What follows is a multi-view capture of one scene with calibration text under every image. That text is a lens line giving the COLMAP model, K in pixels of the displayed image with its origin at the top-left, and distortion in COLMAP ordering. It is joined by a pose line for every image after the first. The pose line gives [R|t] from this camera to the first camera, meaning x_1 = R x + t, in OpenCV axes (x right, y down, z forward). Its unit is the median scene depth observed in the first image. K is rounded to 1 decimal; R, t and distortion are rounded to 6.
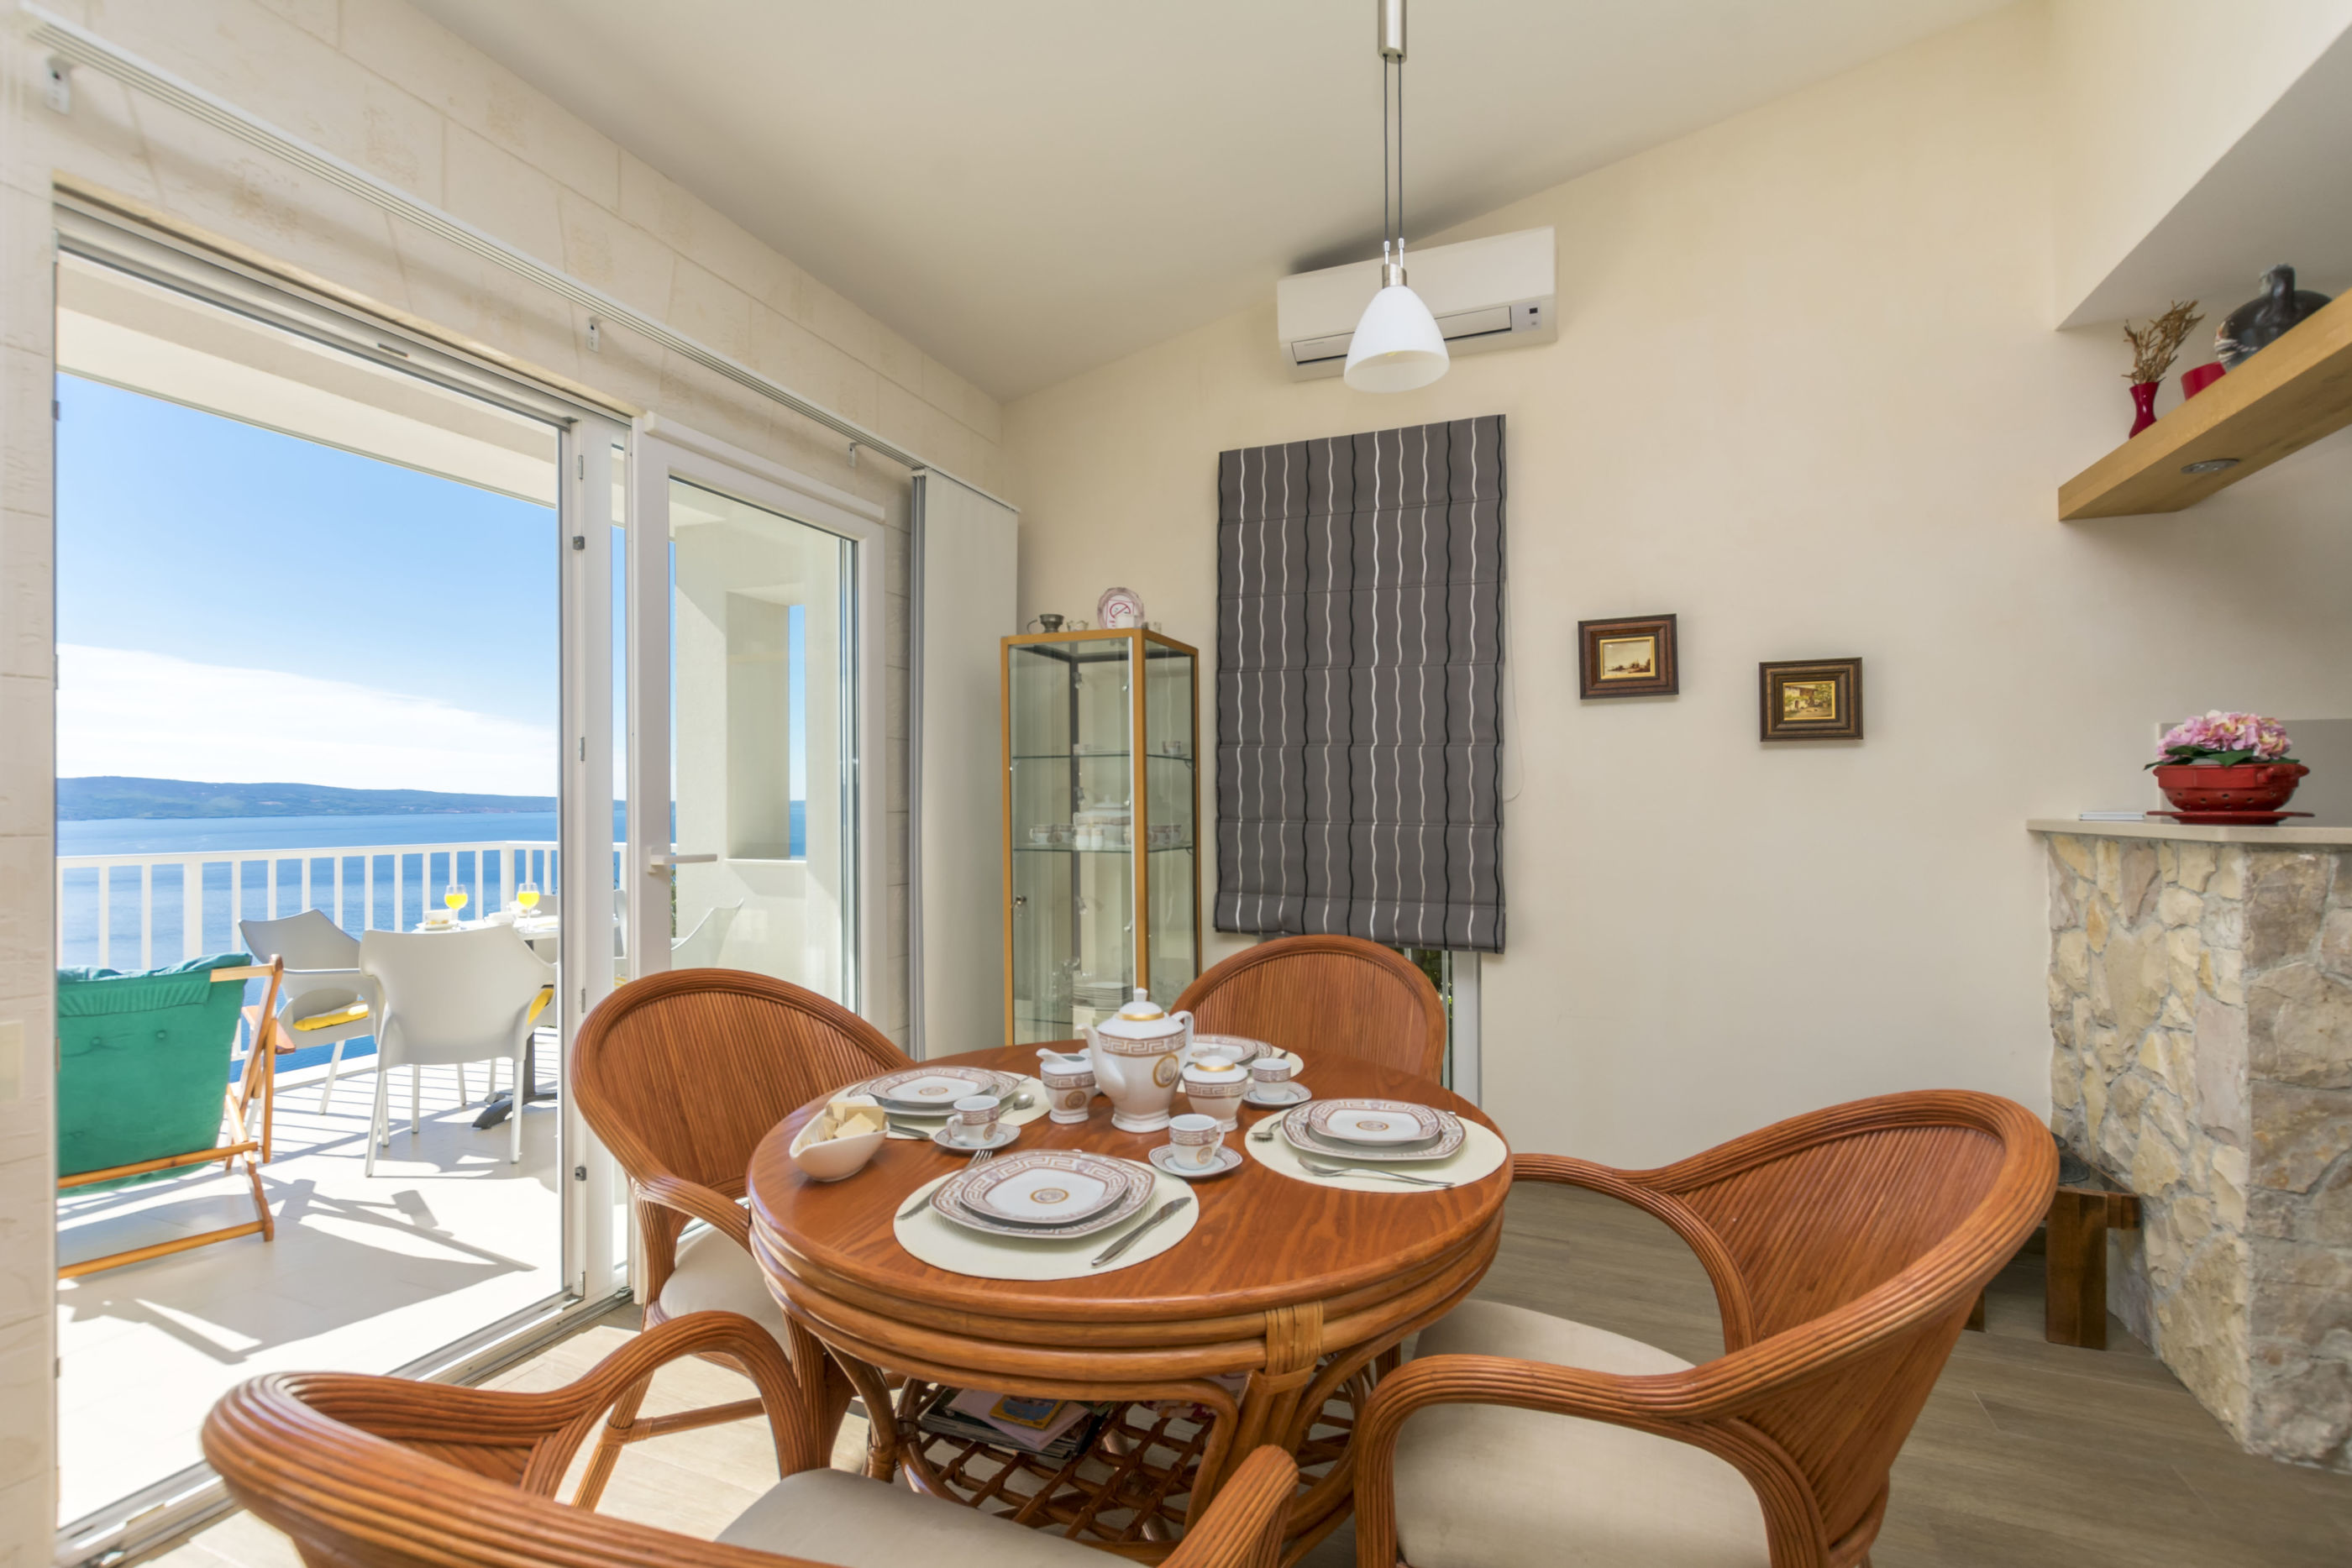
lens RADIAL K [[1039.6, 0, 1190.4], [0, 1039.6, 788.1], [0, 0, 1]] dist [0.003093, -0.001662]
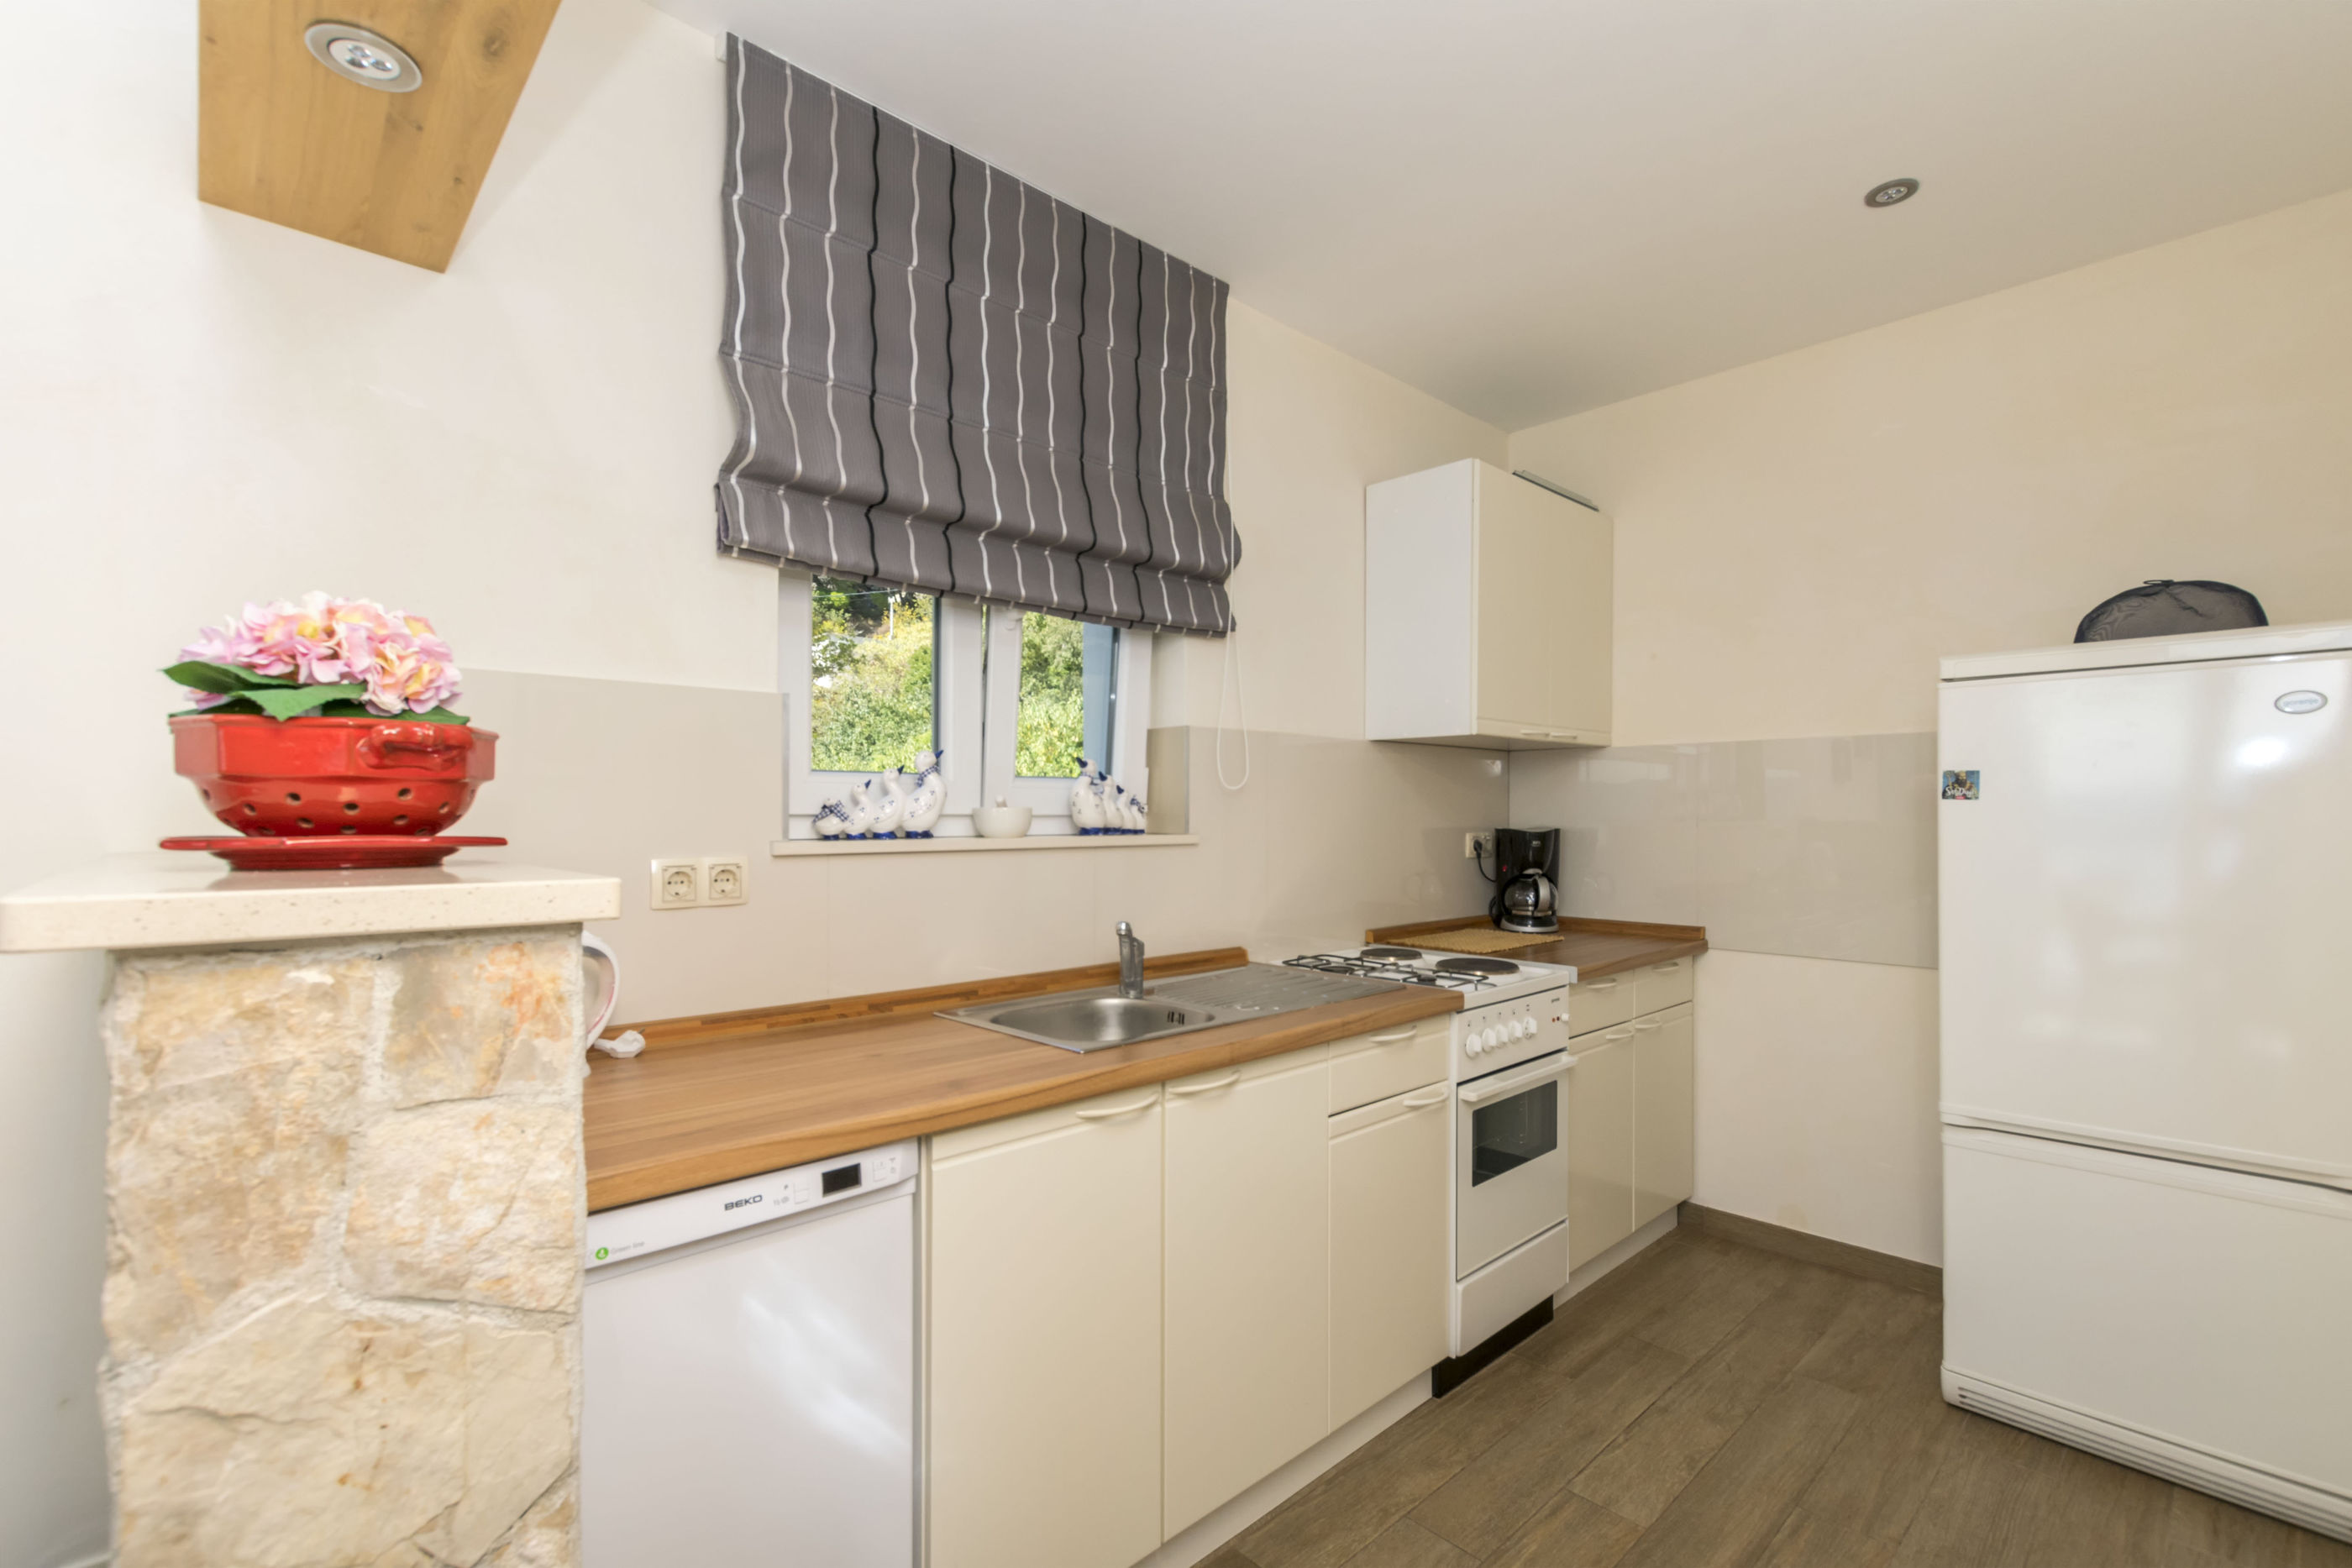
lens RADIAL K [[1039.6, 0, 1179.6], [0, 1039.6, 797.8], [0, 0, 1]] dist [0.003093, -0.001662]
pose [[0.419794, 0.013939, 0.907512, 0.880822], [-0.010006, 0.999892, -0.010729, 0.009652], [-0.907564, -0.004577, 0.419888, 0.603010]]
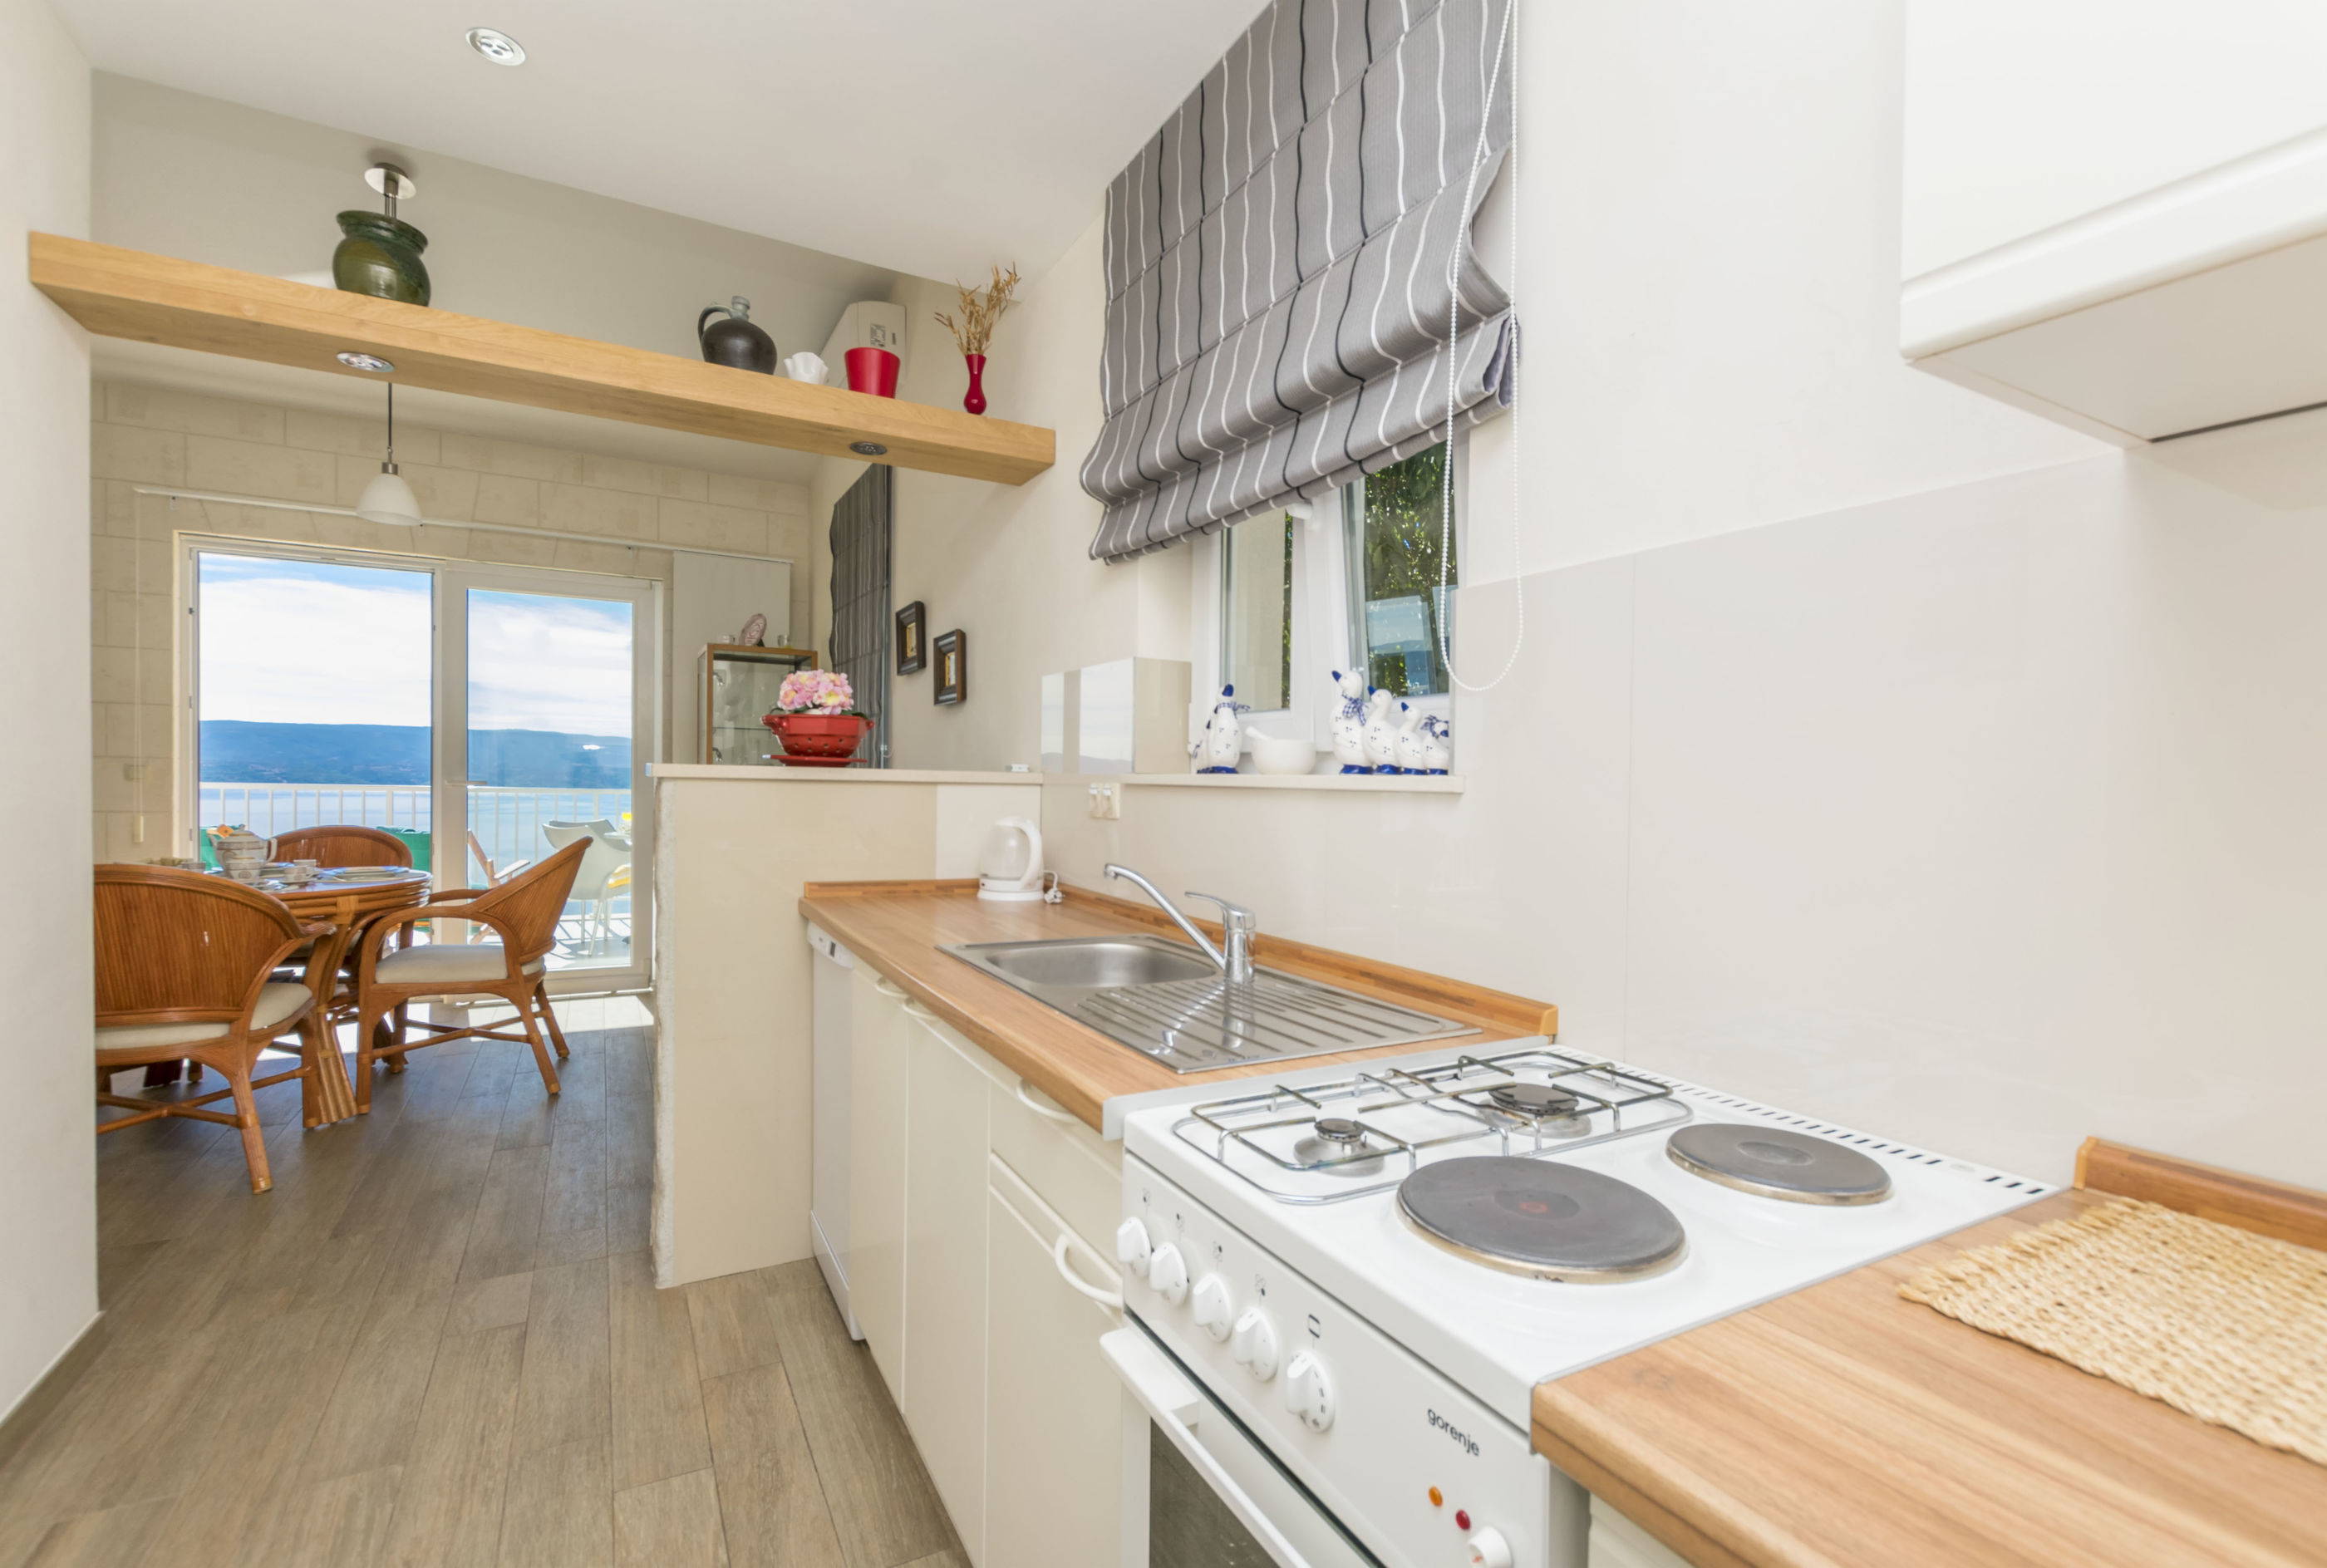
lens RADIAL K [[1028.4, 0, 1161.5], [0, 1028.4, 781.5], [0, 0, 1]] dist [-0.001683, -0.000270]
pose [[0.780229, 0.015826, -0.625294, 2.412166], [-0.014648, 0.999868, 0.007030, 0.044459], [0.625322, 0.003674, 0.780358, 0.415486]]
